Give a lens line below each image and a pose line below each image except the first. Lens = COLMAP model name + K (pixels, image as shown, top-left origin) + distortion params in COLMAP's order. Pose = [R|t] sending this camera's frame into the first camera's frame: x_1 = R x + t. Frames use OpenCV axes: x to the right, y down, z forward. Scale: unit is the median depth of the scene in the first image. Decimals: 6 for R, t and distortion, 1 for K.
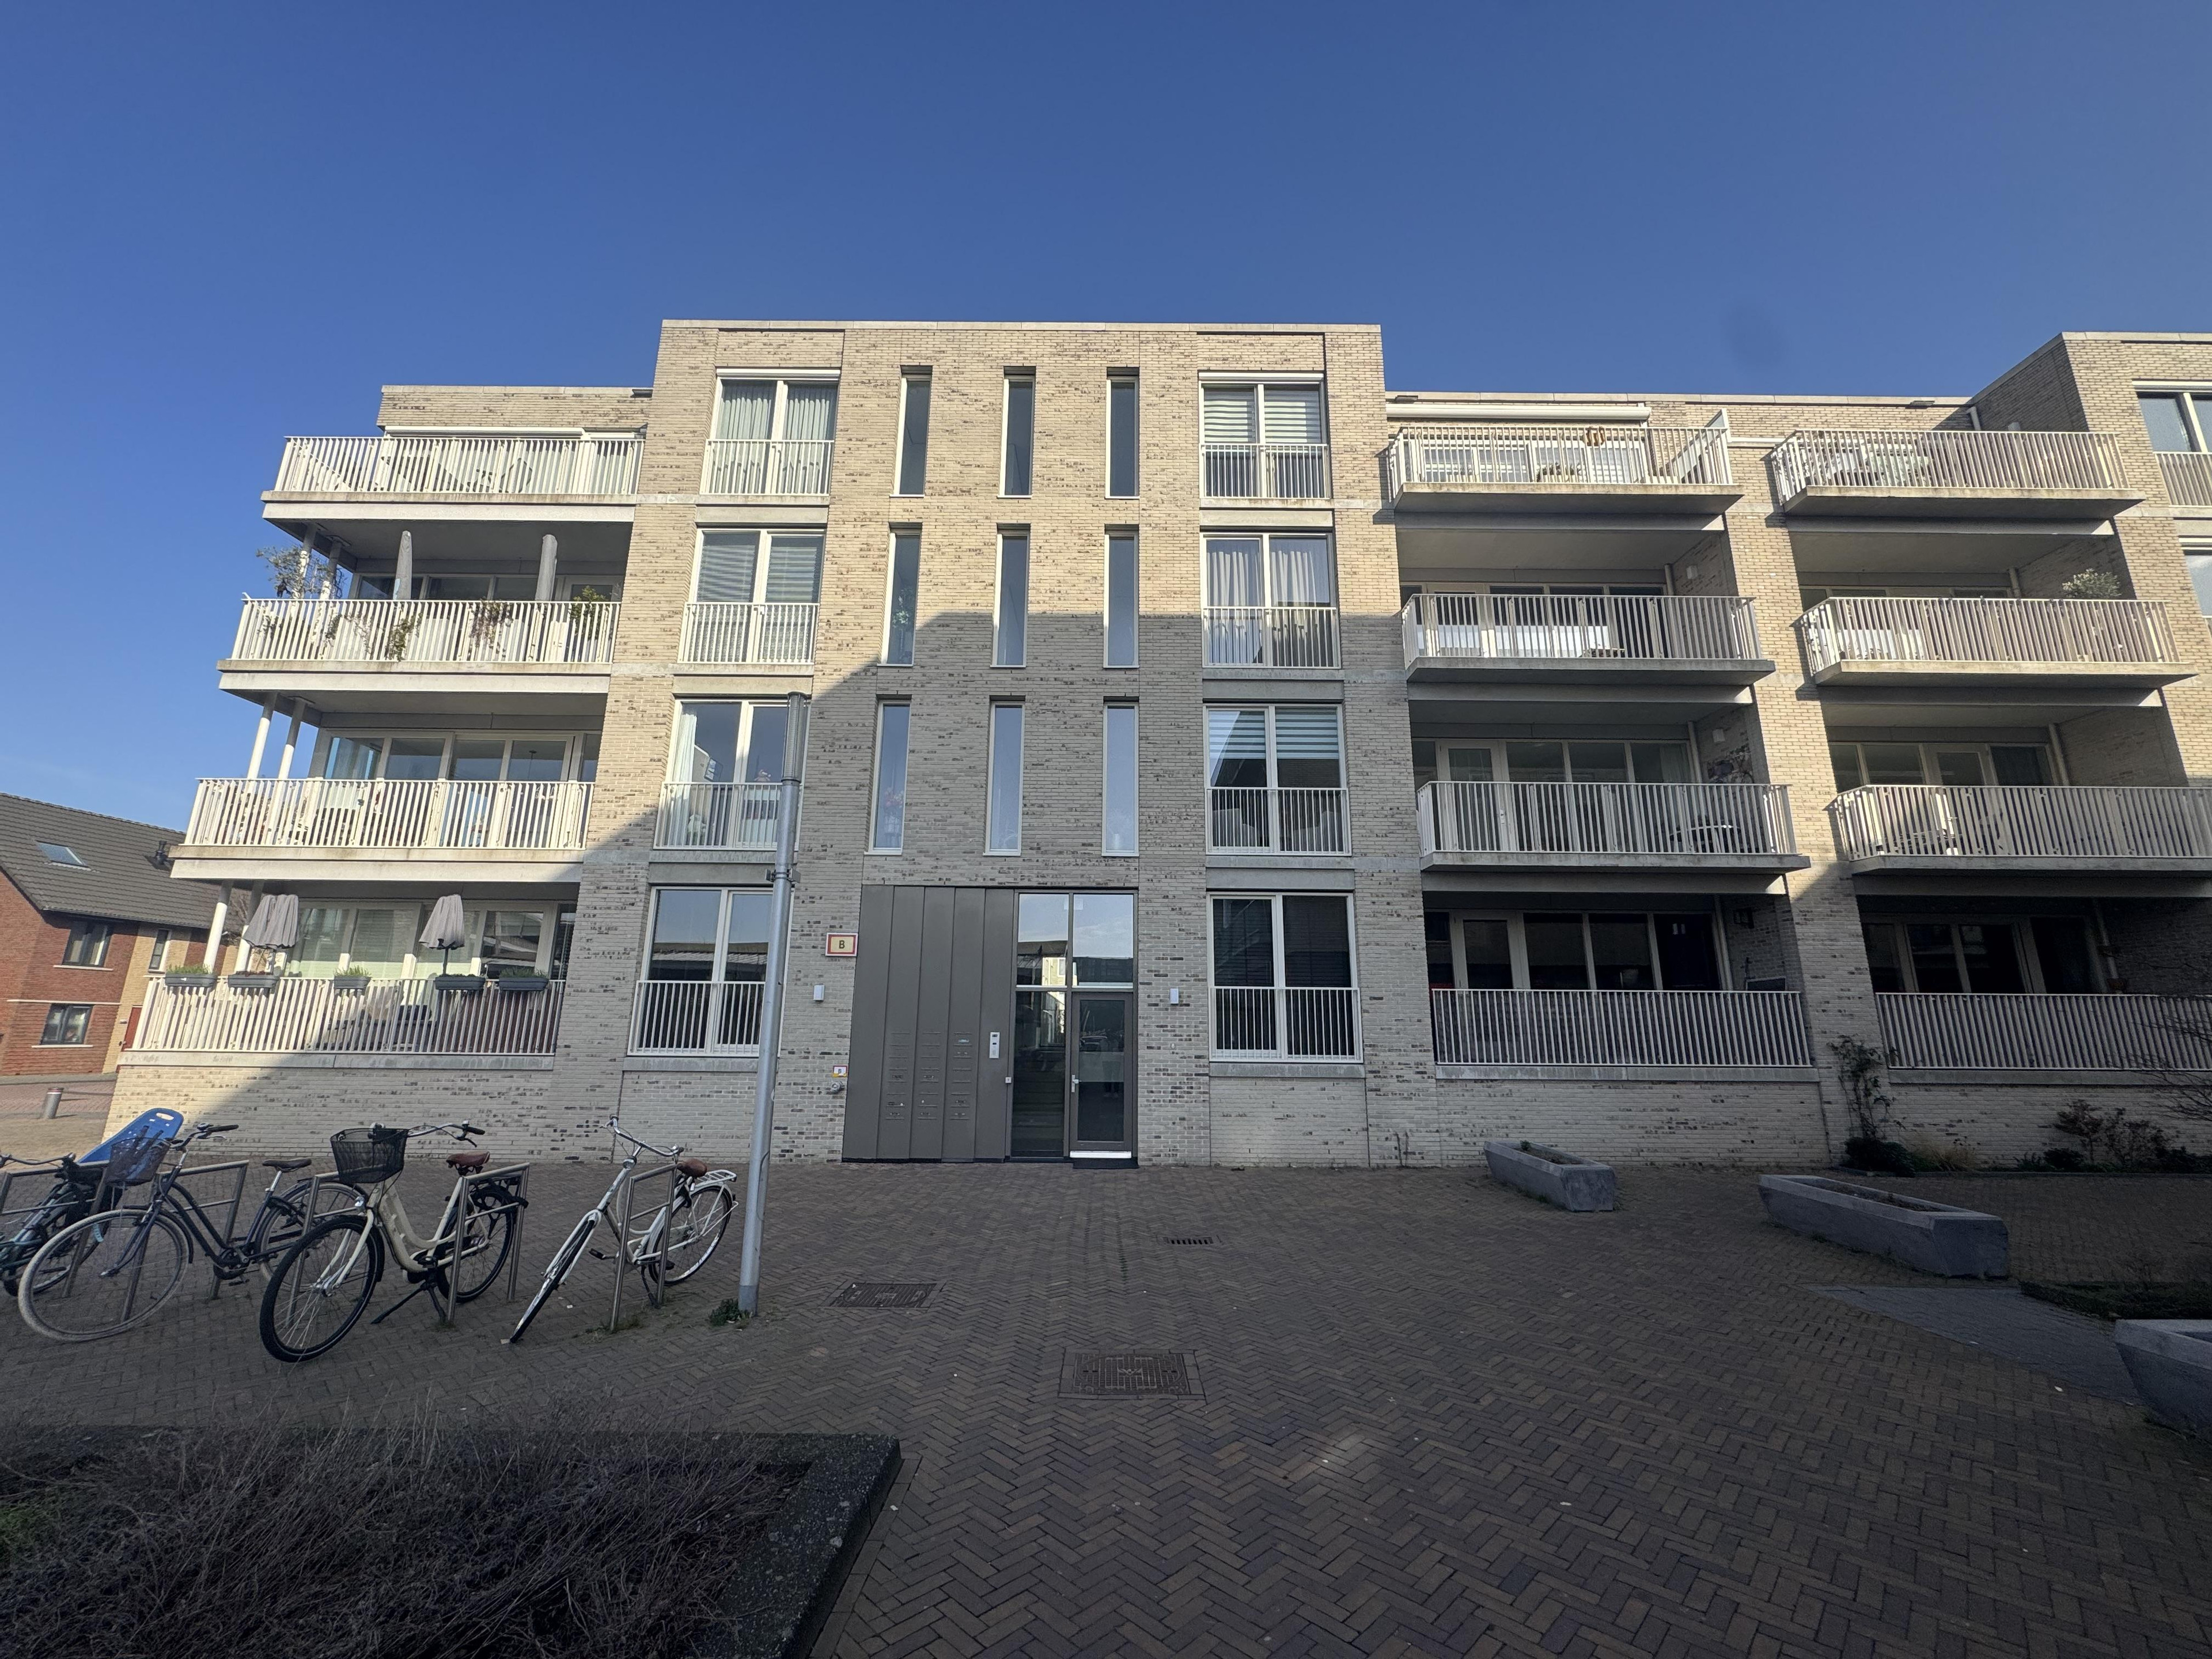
lens RADIAL K [[879.4, 0, 1107.1], [0, 879.4, 829.9], [0, 0, 1]] dist [-0.001816, -0.000447]
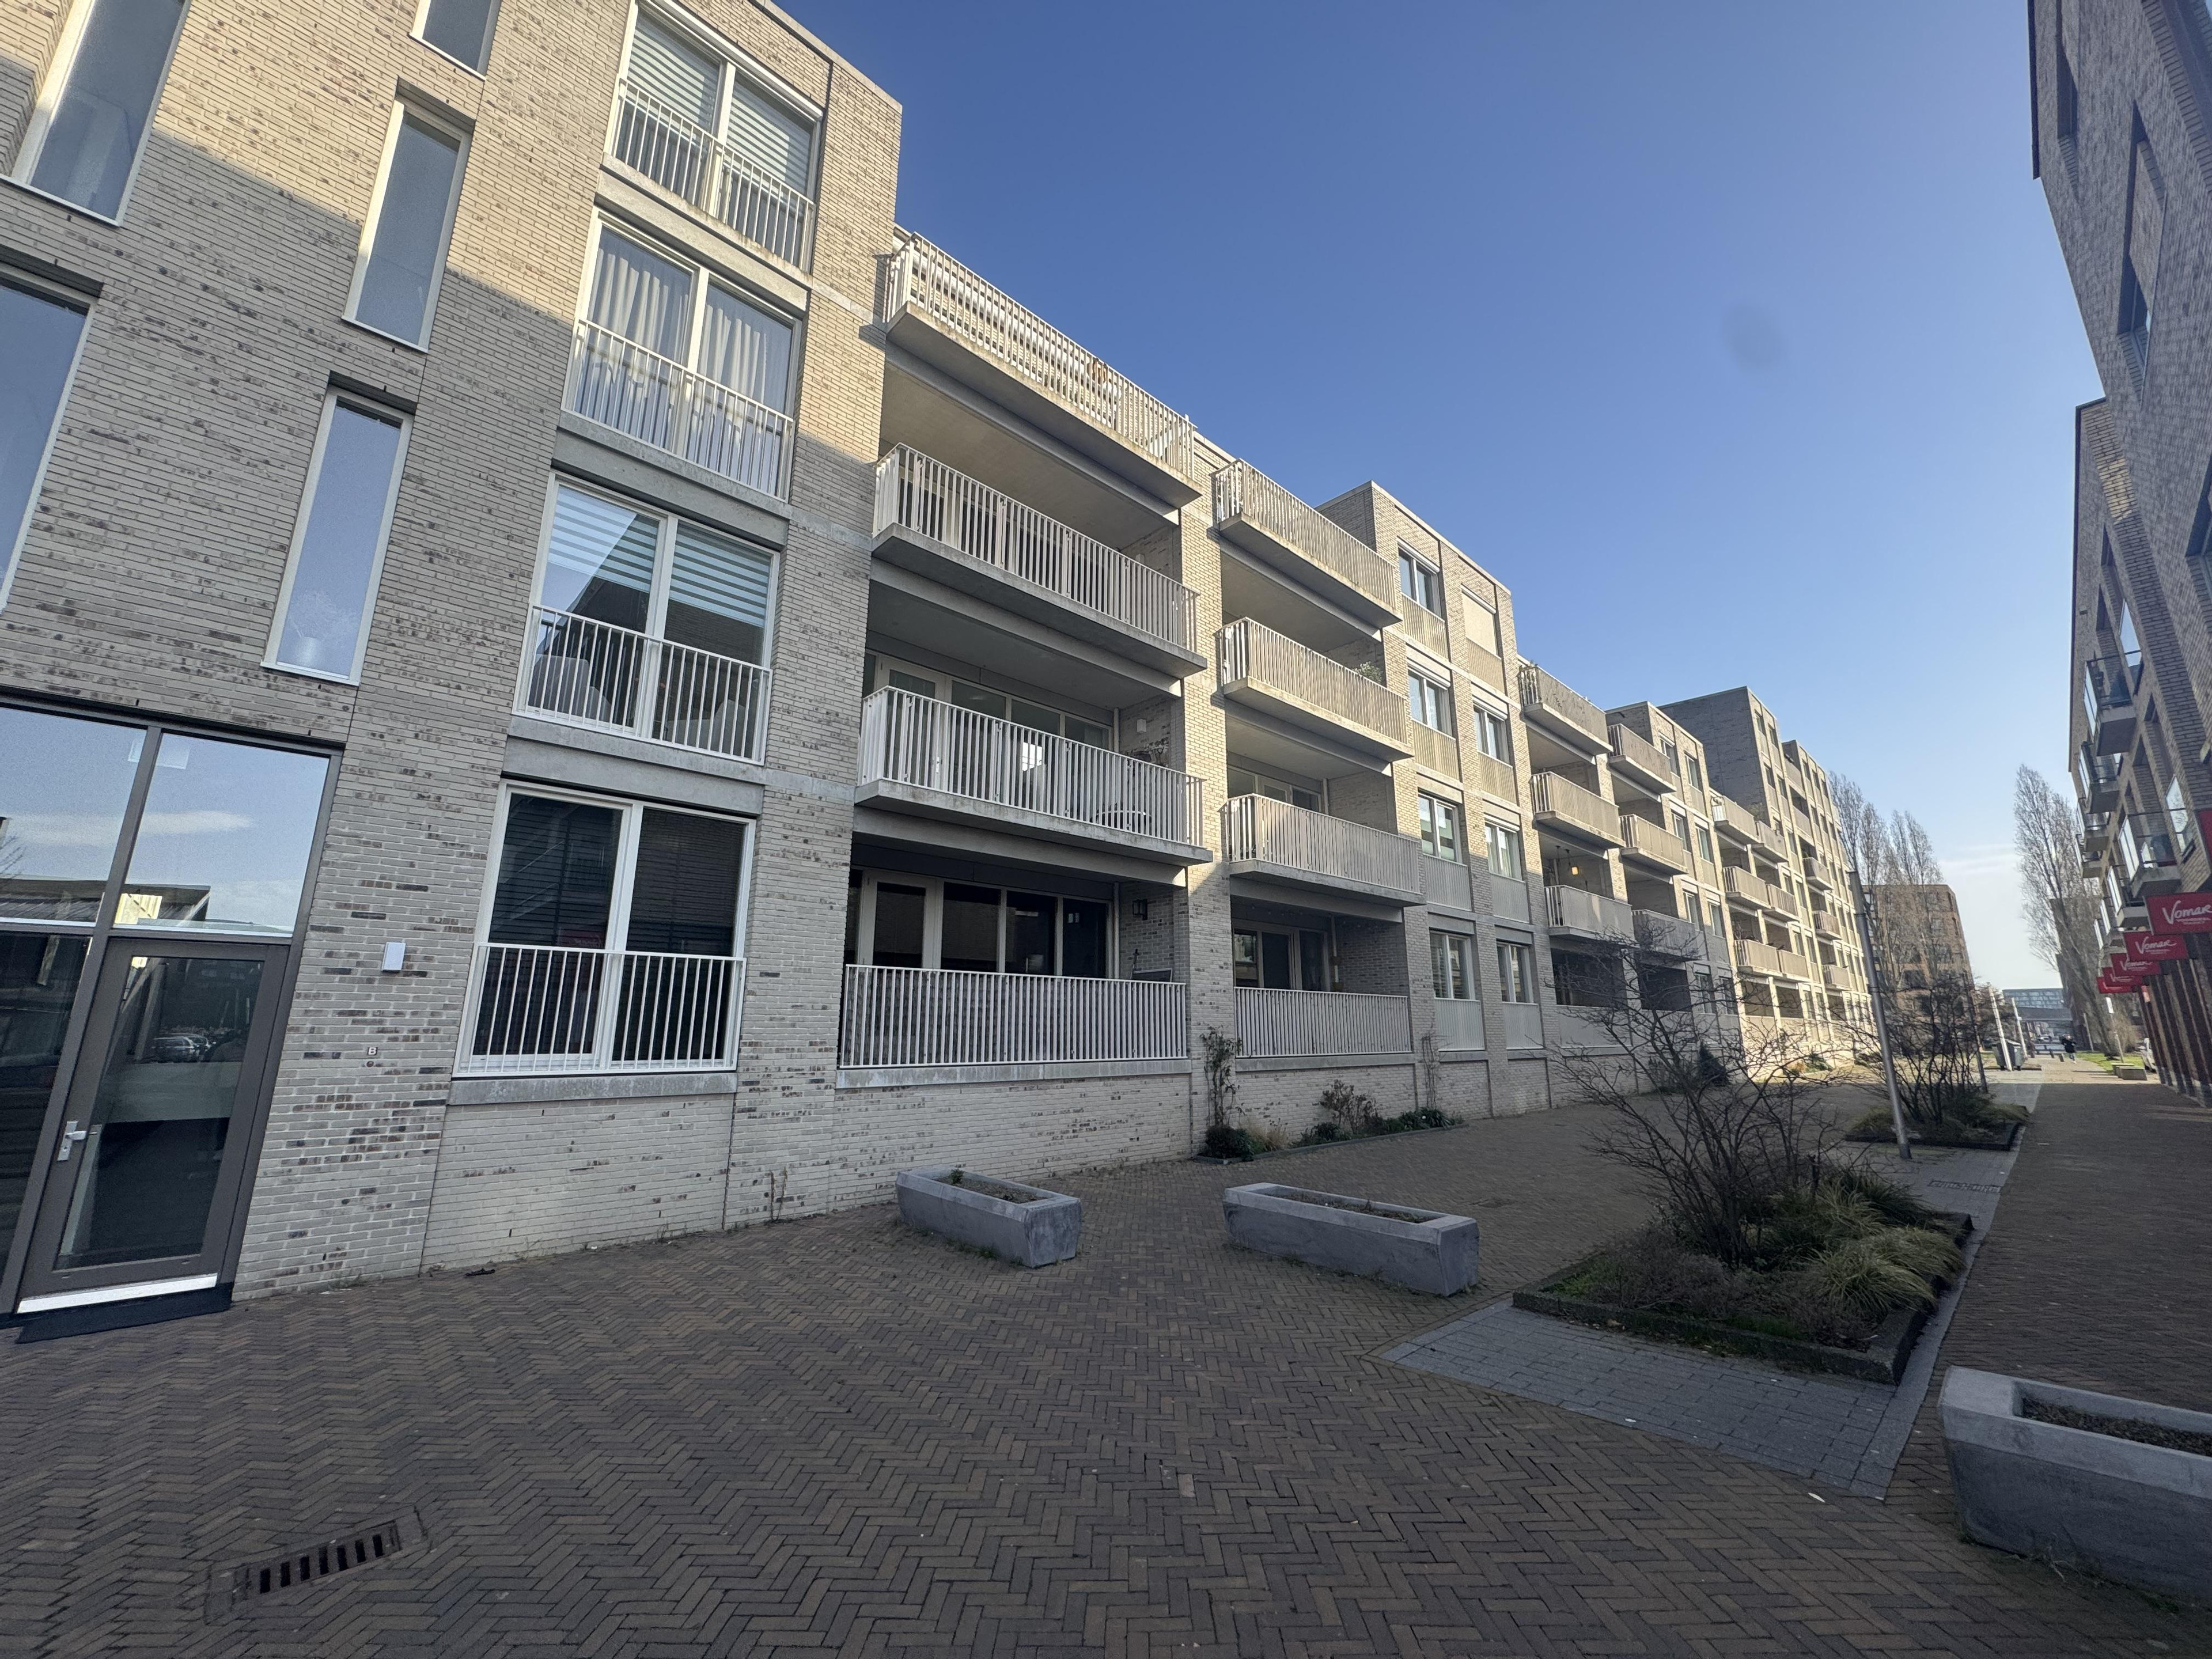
lens RADIAL K [[879.4, 0, 1107.1], [0, 879.4, 829.9], [0, 0, 1]] dist [-0.001816, -0.000447]
pose [[0.731272, 0.146001, 0.666277, 0.026746], [-0.149309, 0.987396, -0.052495, 0.076584], [-0.665544, -0.061093, 0.743854, 0.321108]]
